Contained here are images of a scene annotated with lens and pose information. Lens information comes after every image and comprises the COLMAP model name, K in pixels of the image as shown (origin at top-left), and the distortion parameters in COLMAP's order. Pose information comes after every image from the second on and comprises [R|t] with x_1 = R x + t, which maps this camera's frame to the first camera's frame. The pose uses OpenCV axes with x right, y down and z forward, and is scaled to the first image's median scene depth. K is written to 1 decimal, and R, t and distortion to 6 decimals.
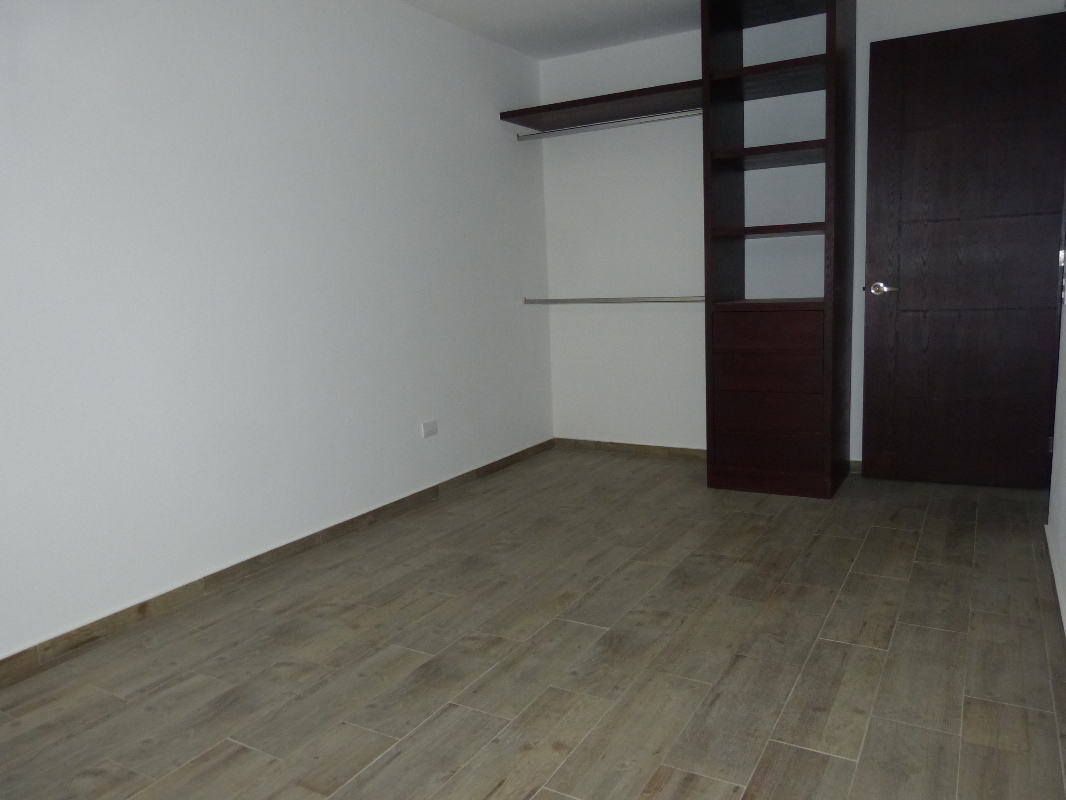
lens RADIAL K [[794.2, 0, 524.5], [0, 794.2, 395.1], [0, 0, 1]] dist [-0.028557, 0.008878]
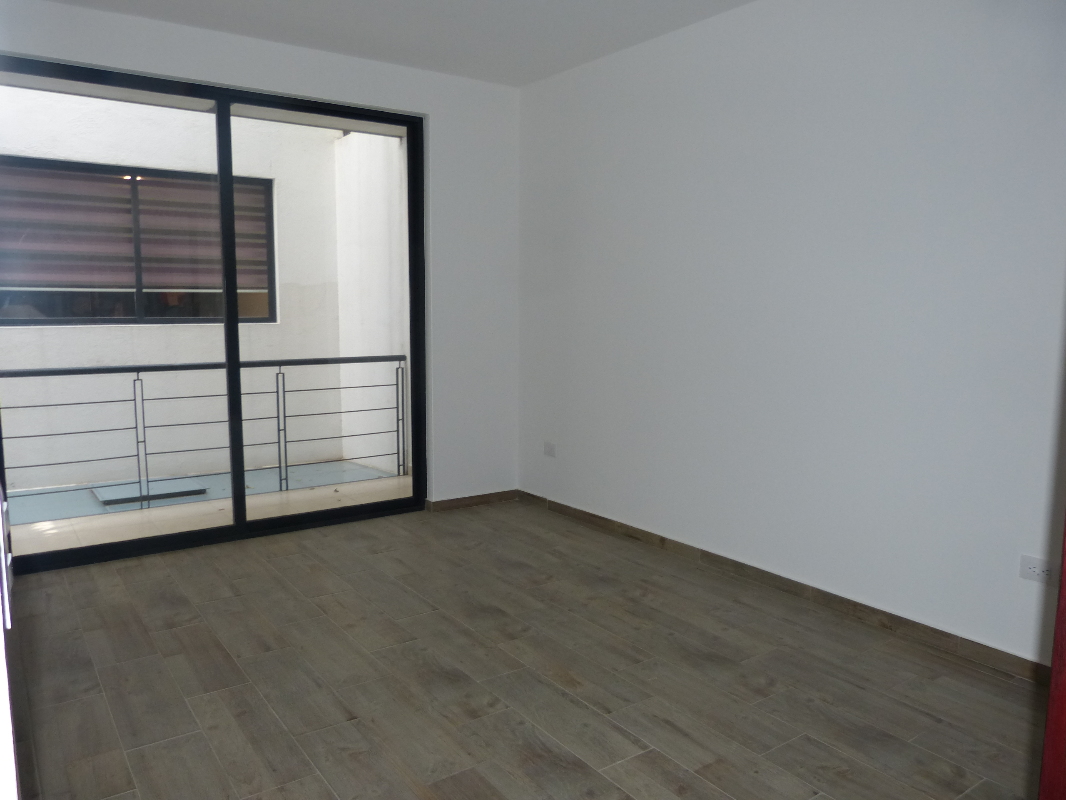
lens RADIAL K [[794.2, 0, 533.1], [0, 794.2, 402.7], [0, 0, 1]] dist [-0.028557, 0.008878]
pose [[-0.407571, 0.152044, -0.900427, 0.948028], [-0.122089, 0.968116, 0.218736, -0.280911], [0.904975, 0.199082, -0.376013, 1.400865]]
